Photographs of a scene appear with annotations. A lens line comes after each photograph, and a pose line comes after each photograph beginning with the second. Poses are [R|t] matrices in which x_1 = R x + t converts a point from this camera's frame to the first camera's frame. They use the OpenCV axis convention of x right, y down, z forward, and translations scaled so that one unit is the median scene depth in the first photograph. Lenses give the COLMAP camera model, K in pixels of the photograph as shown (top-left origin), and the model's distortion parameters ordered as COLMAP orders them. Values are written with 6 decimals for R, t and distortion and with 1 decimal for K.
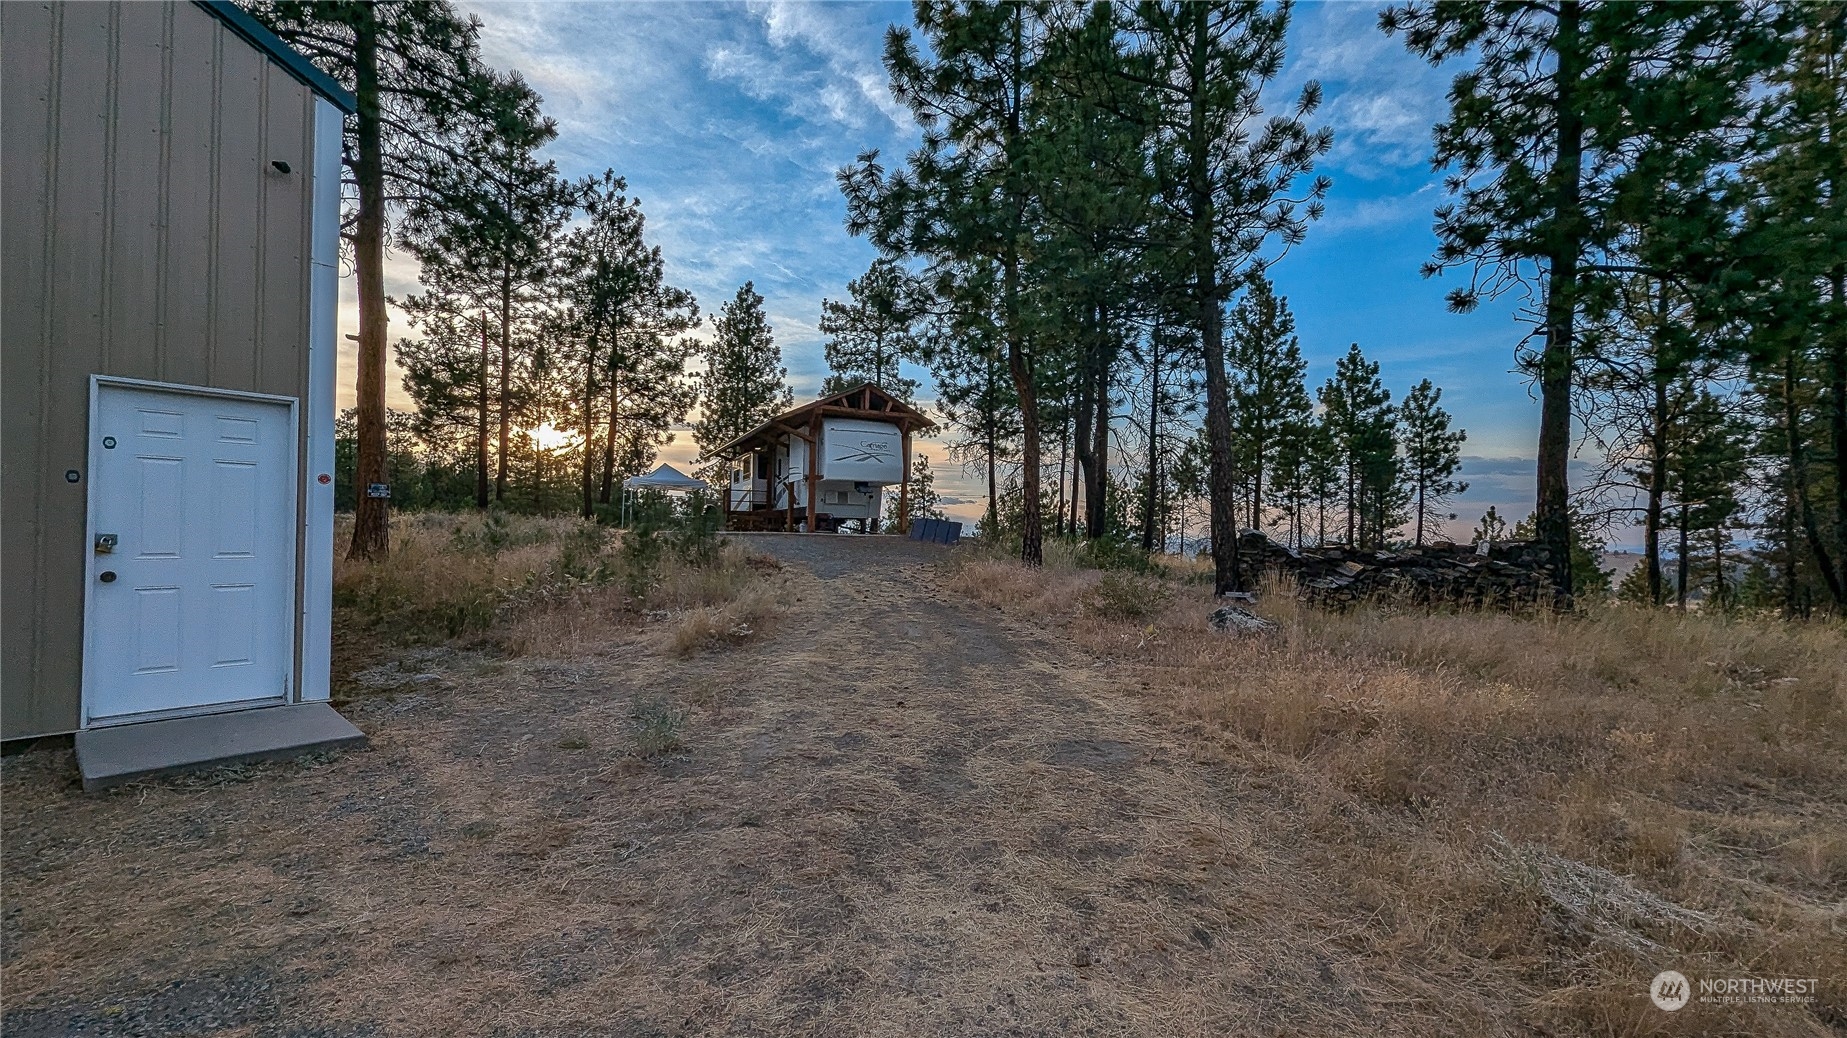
lens RADIAL K [[709.2, 0, 889.7], [0, 709.2, 517.0], [0, 0, 1]] dist [0.011420, 0.000066]
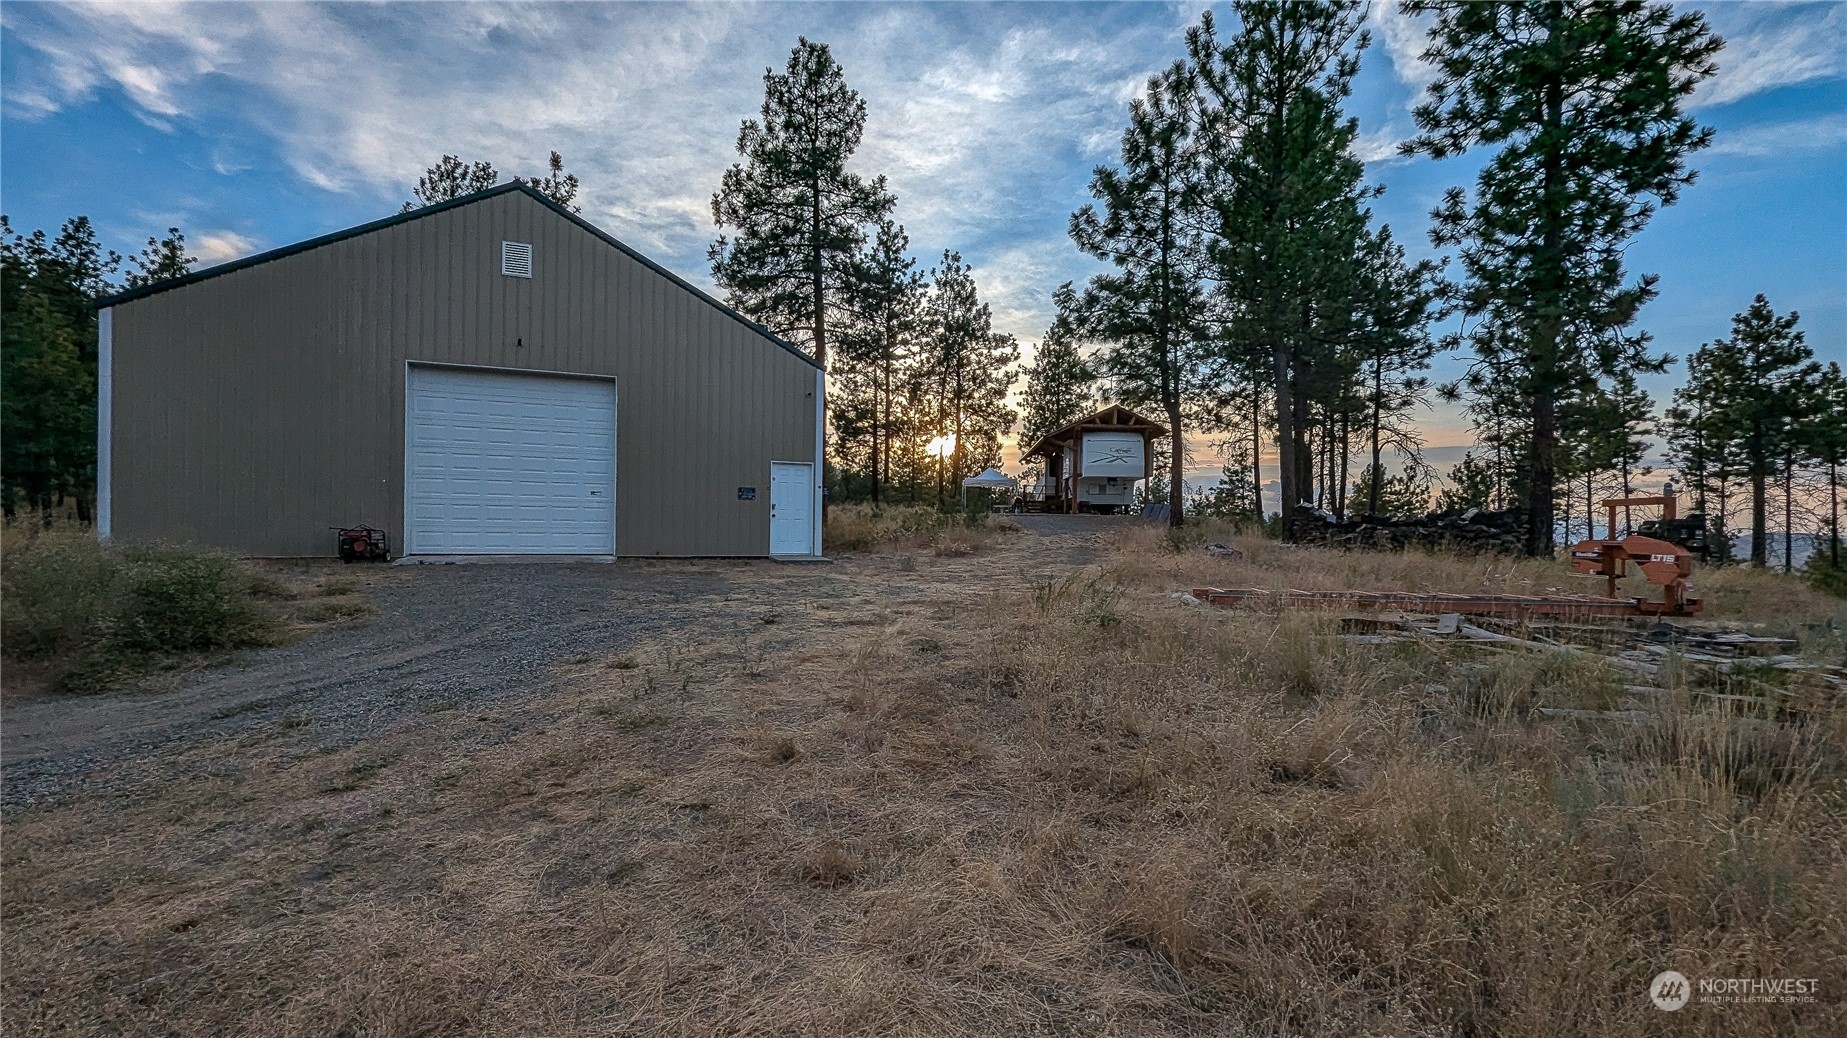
lens RADIAL K [[709.2, 0, 913.6], [0, 709.2, 514.0], [0, 0, 1]] dist [0.011420, 0.000066]
pose [[0.889978, -0.008168, -0.455930, 0.159736], [0.009497, 0.999955, 0.000625, 0.010835], [0.455904, -0.004887, 0.890015, -0.256169]]
